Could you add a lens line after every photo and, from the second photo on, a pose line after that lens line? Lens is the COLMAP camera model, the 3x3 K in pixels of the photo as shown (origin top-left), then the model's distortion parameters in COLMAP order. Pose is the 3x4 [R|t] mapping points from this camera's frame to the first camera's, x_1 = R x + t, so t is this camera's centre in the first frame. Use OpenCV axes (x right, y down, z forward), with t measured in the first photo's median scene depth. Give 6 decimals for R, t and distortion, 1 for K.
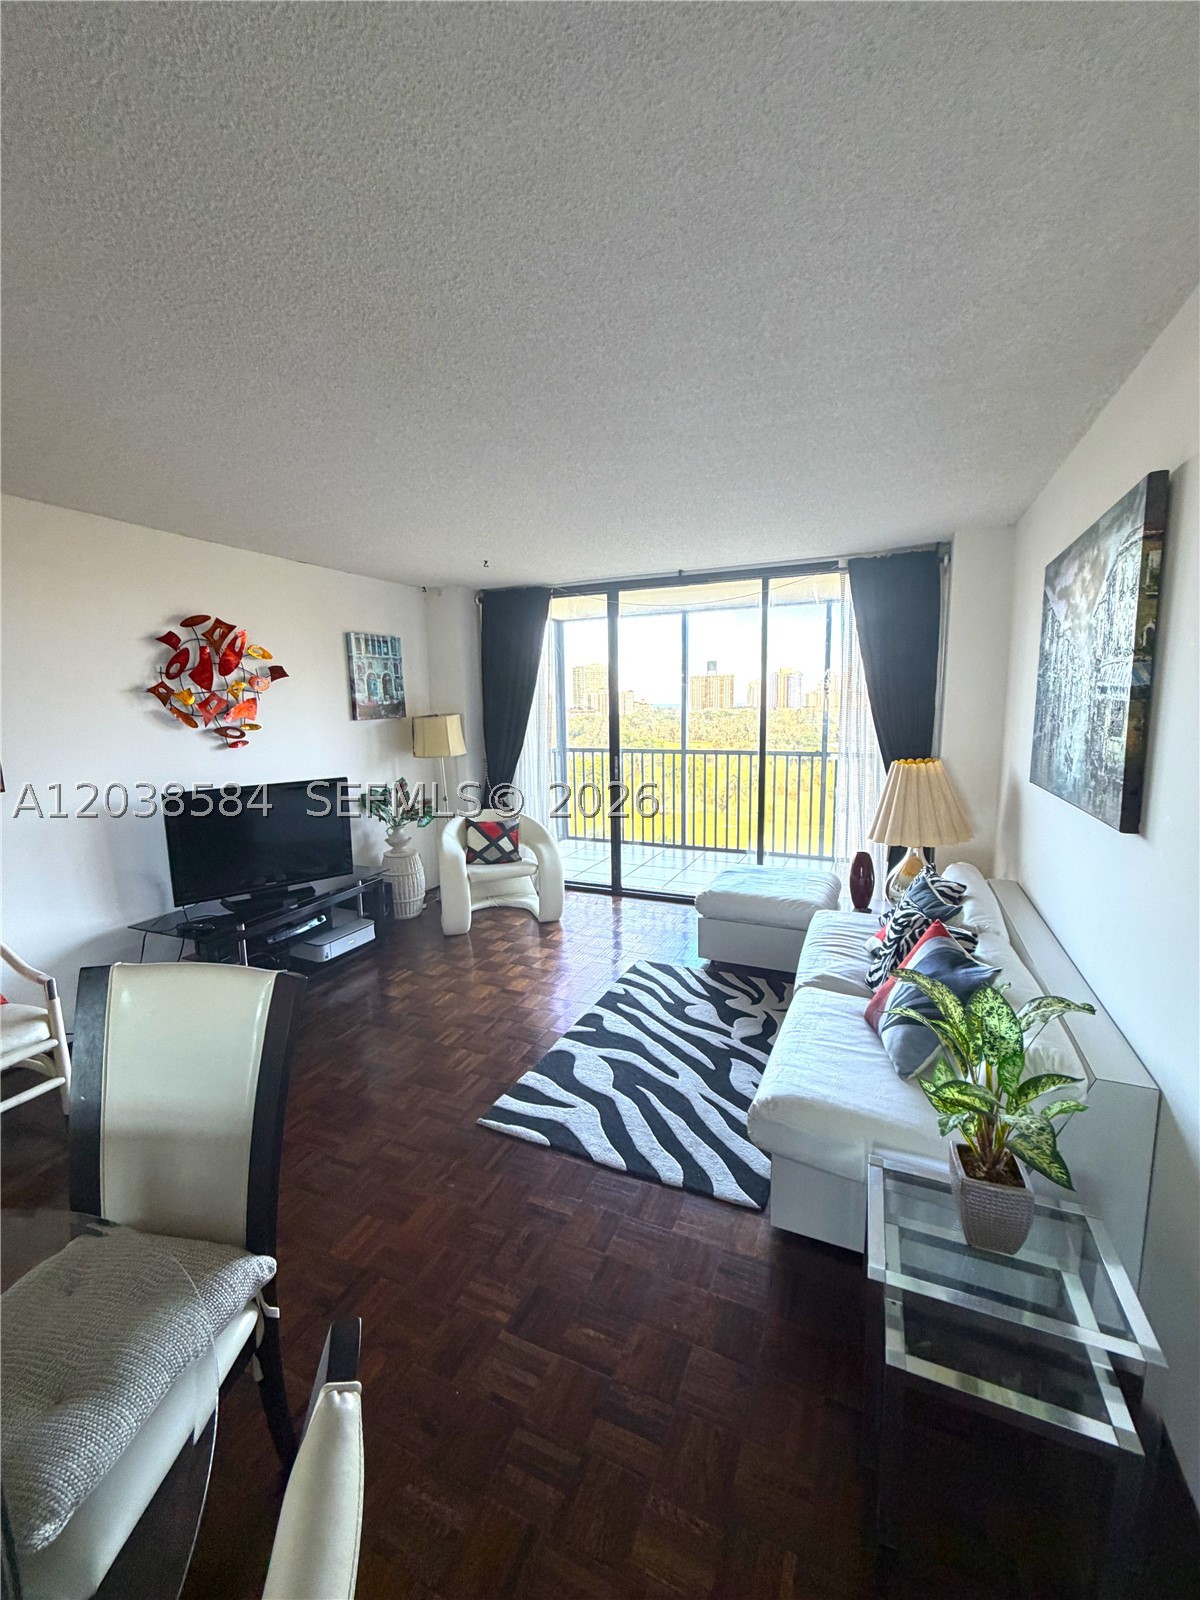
lens RADIAL K [[640.4, 0, 600.5], [0, 640.4, 789.8], [0, 0, 1]] dist [0.003891, -0.000637]
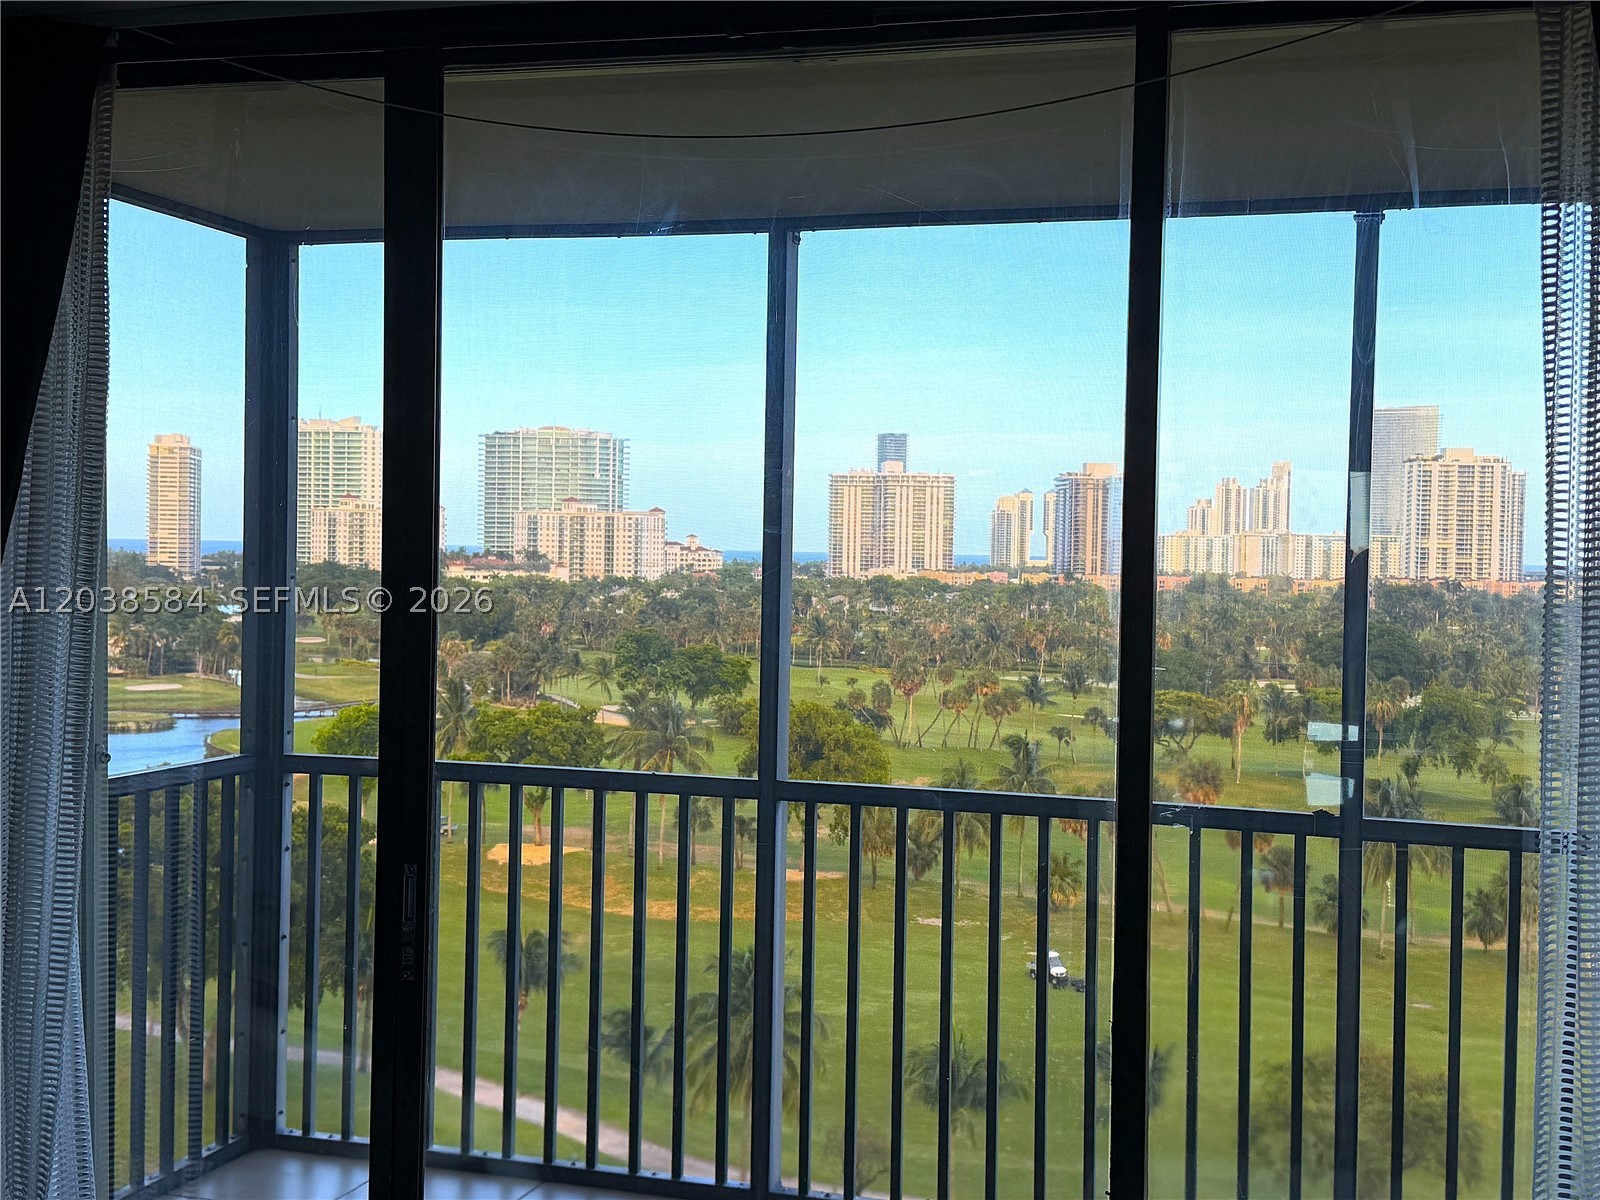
lens RADIAL K [[1901.3, 0, 806.3], [0, 1901.3, 591.6], [0, 0, 1]] dist [0.129170, 0.000000]
pose [[0.991438, 0.033344, 0.126252, 0.042394], [-0.019329, 0.993672, -0.110649, -0.065545], [-0.129143, 0.107261, 0.985808, 0.339973]]
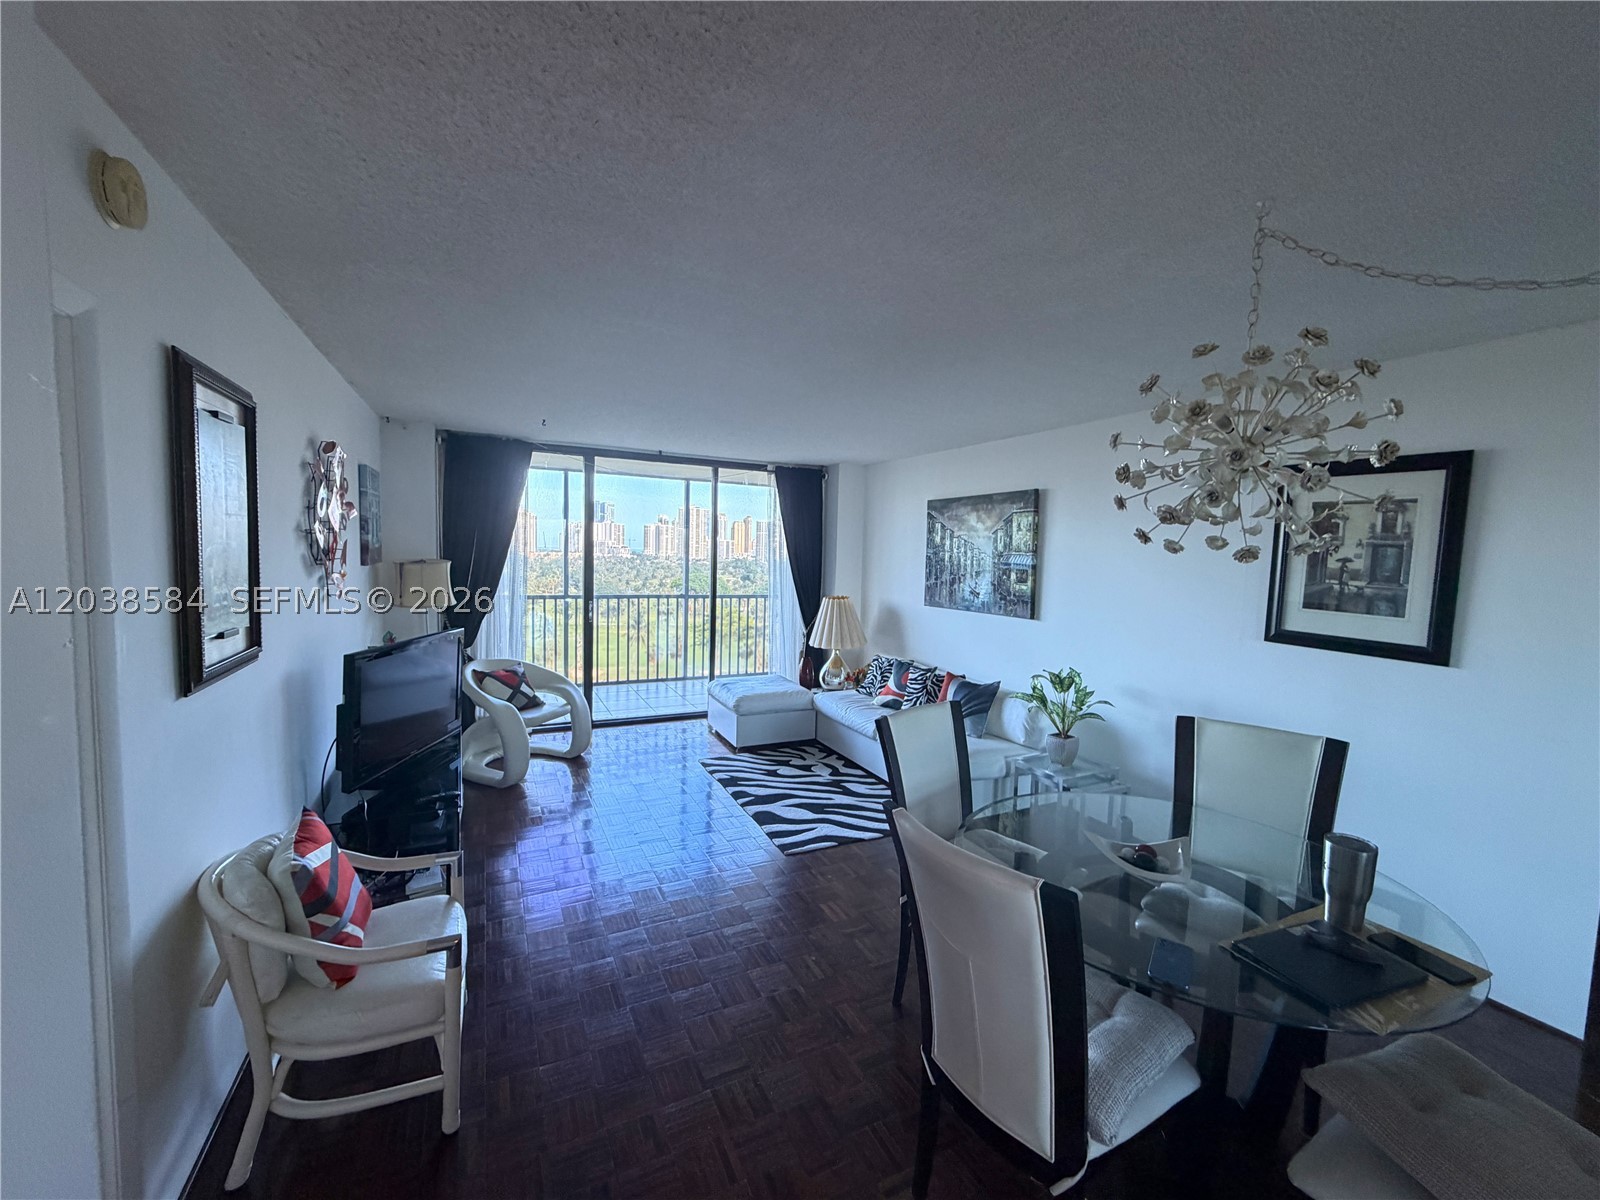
lens RADIAL K [[640.4, 0, 803.8], [0, 640.4, 591.2], [0, 0, 1]] dist [0.003891, -0.000637]
pose [[0.636279, -0.014051, 0.771331, -0.745221], [0.066042, 0.997156, -0.036314, -0.005553], [-0.768627, 0.074046, 0.635397, 0.012636]]
